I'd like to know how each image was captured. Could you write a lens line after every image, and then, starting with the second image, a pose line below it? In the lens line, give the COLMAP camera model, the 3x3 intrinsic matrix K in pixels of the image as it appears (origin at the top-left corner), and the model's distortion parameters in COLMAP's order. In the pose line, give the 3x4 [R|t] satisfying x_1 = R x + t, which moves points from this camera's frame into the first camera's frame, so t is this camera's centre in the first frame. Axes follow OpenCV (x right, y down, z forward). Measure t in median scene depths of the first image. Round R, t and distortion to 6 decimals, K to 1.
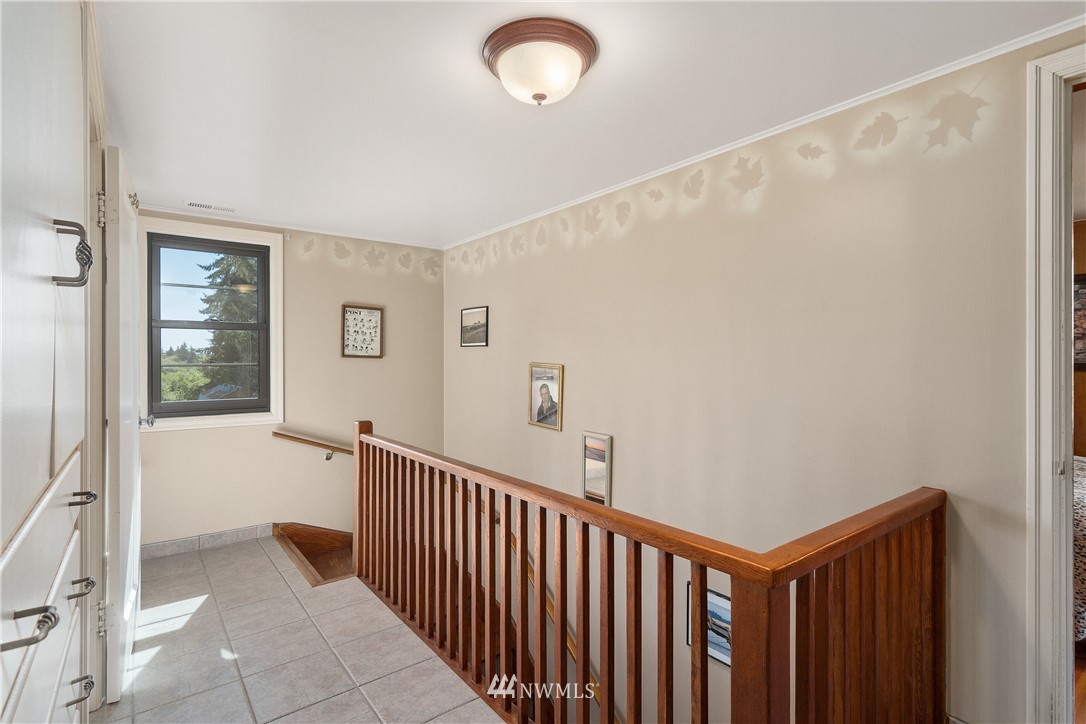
lens RADIAL K [[525.6, 0, 542.8], [0, 525.6, 361.0], [0, 0, 1]] dist [0.012983, -0.000099]
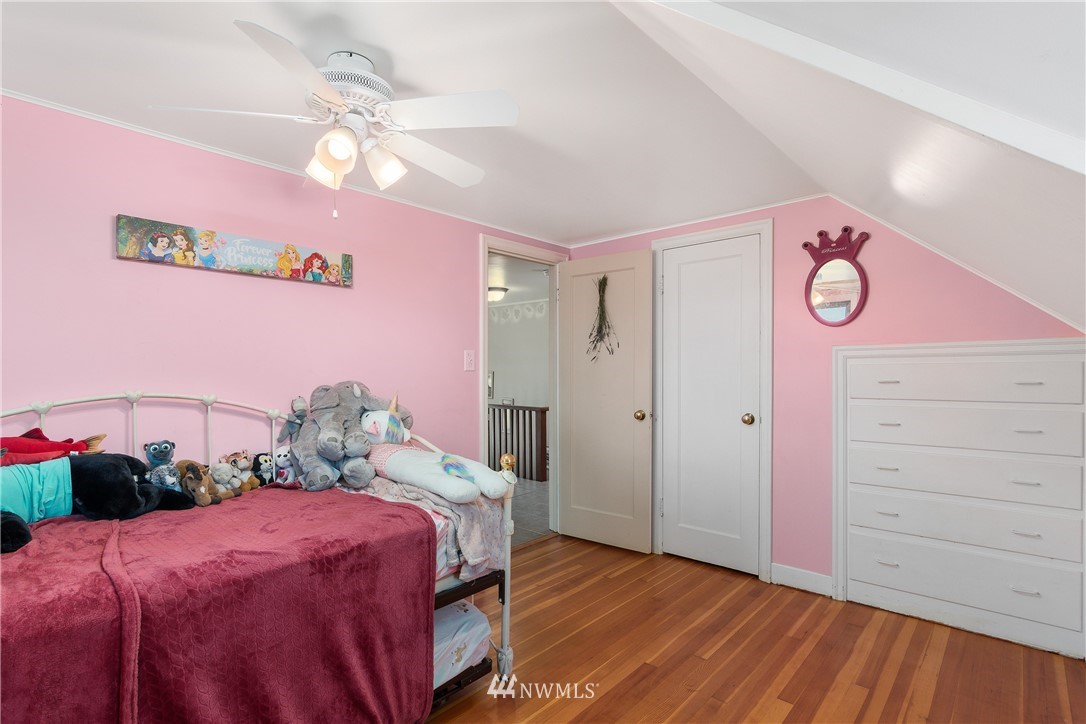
lens RADIAL K [[525.6, 0, 543.4], [0, 525.6, 366.6], [0, 0, 1]] dist [0.012983, -0.000099]
pose [[0.983515, -0.003982, 0.180783, -0.204154], [0.004639, 0.999984, -0.003212, -0.006149], [-0.180767, 0.003998, 0.983518, -1.691577]]
